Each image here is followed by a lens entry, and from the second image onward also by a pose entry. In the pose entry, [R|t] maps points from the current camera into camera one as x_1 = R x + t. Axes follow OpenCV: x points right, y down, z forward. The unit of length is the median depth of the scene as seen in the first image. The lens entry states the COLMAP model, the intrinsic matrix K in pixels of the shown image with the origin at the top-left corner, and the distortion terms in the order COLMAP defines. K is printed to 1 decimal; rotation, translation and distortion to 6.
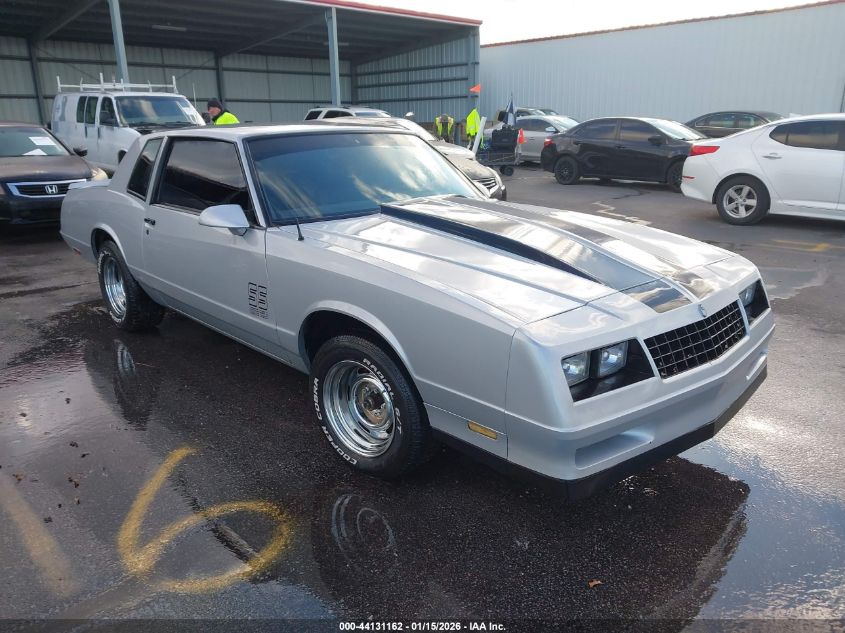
lens RADIAL K [[654.6, 0, 422.5], [0, 654.6, 316.5], [0, 0, 1]] dist [0.118607, -0.190447]
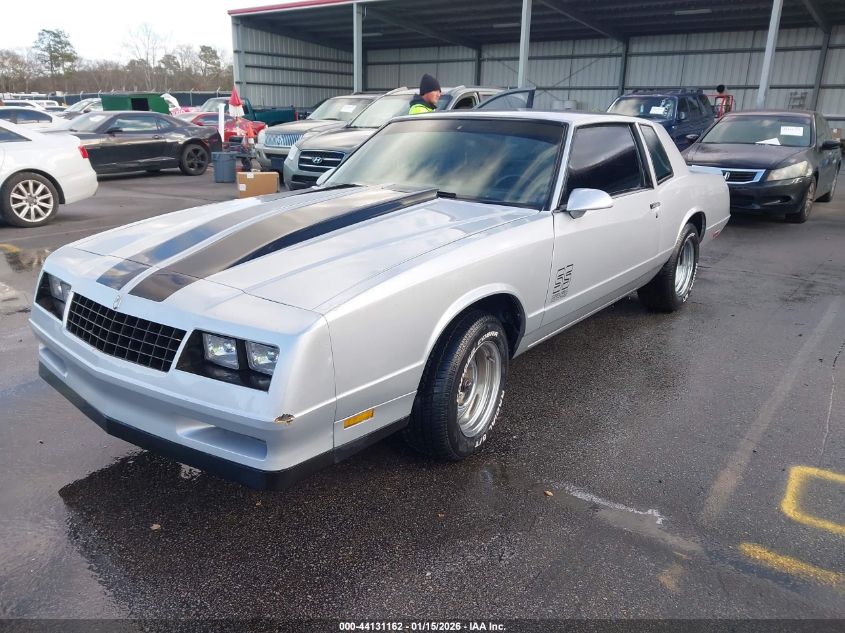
lens RADIAL K [[654.6, 0, 422.5], [0, 654.6, 316.5], [0, 0, 1]] dist [0.118607, -0.190447]
pose [[0.158199, 0.305049, -0.939105, 0.807517], [-0.297562, 0.921596, 0.249235, -0.207050], [0.941504, 0.240013, 0.236567, 0.693094]]
